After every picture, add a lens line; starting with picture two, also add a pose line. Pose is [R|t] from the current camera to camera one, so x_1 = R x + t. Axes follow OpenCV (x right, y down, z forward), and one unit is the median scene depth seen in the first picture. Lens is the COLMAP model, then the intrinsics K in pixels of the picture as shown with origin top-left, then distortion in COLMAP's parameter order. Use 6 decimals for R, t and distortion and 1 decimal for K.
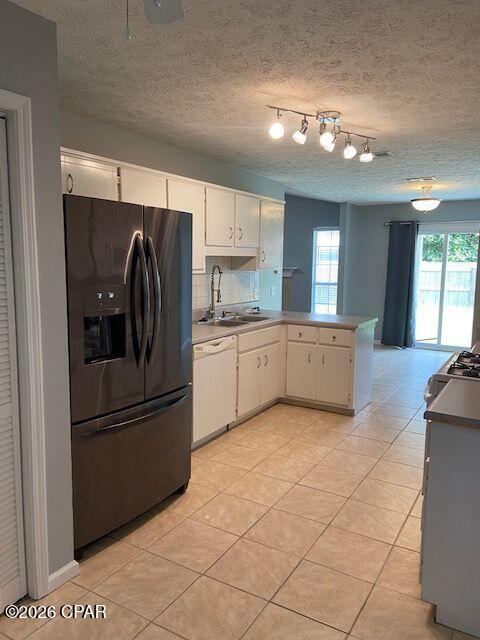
lens RADIAL K [[486.2, 0, 242.1], [0, 486.2, 319.4], [0, 0, 1]] dist [0.090770, -0.114687]
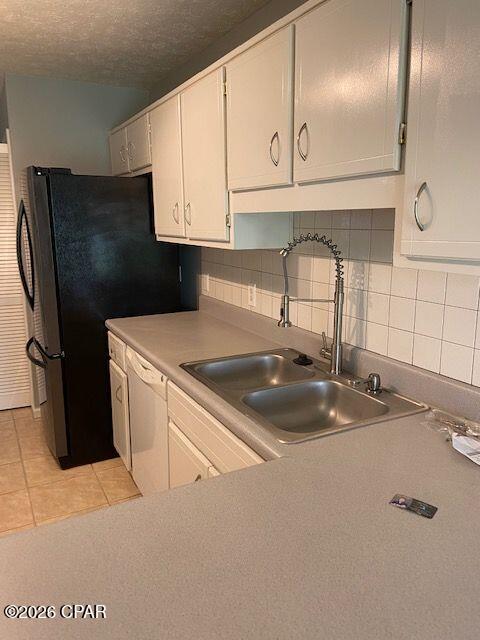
lens RADIAL K [[486.2, 0, 249.8], [0, 486.2, 317.1], [0, 0, 1]] dist [0.090770, -0.114687]
pose [[-0.508774, 0.157500, -0.846371, 0.466525], [-0.114944, 0.961893, 0.248093, -0.210449], [0.853192, 0.223509, -0.471282, 1.729790]]
